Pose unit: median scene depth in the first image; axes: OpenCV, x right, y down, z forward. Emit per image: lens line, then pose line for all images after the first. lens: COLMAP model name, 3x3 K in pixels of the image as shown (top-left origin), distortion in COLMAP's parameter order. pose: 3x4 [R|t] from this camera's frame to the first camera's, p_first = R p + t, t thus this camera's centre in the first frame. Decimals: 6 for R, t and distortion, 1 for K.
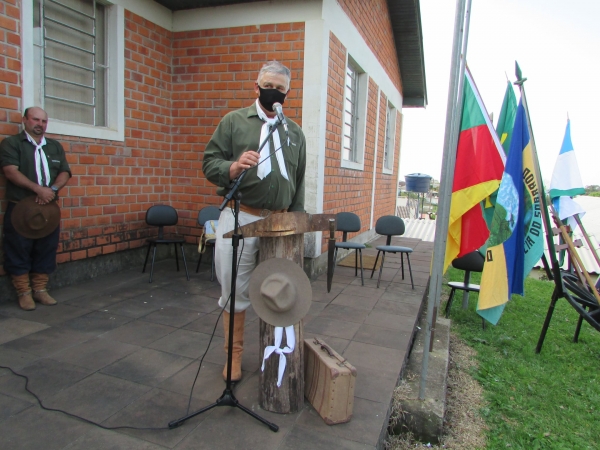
lens RADIAL K [[430.3, 0, 300.9], [0, 430.3, 225.4], [0, 0, 1]] dist [-0.040291, 0.005908]
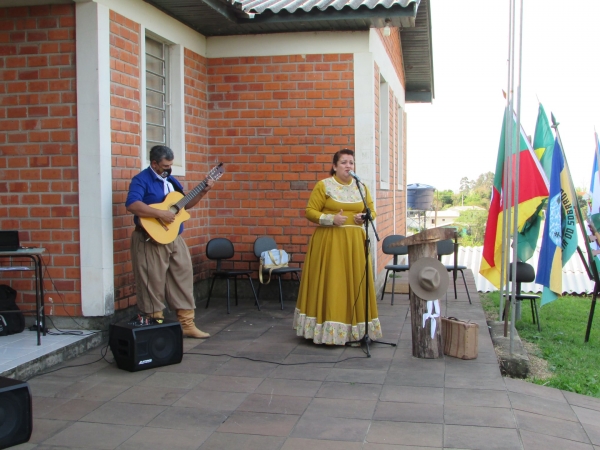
lens RADIAL K [[760.3, 0, 300.5], [0, 760.3, 226.0], [0, 0, 1]] dist [-0.107440, 0.000000]
pose [[0.986673, -0.057163, 0.152343, -0.405556], [0.067245, 0.995816, -0.061868, 0.044711], [-0.148169, 0.071288, 0.986389, -0.738690]]
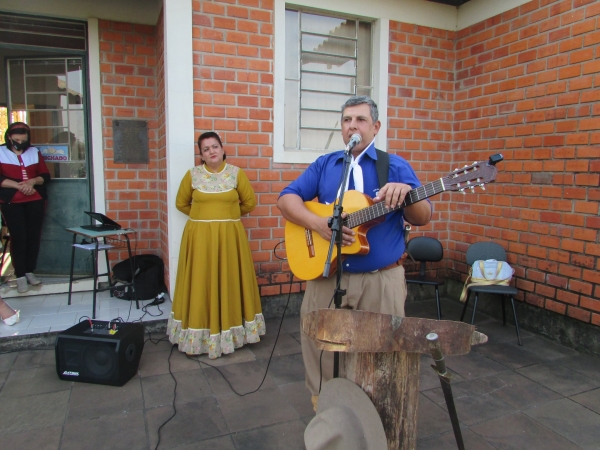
lens RADIAL K [[430.3, 0, 303.5], [0, 430.3, 224.6], [0, 0, 1]] dist [-0.040291, 0.005908]
pose [[0.681958, 0.043285, -0.730109, 0.133988], [-0.065956, 0.997819, -0.002451, -0.053829], [0.728411, 0.049827, 0.683326, 0.240347]]
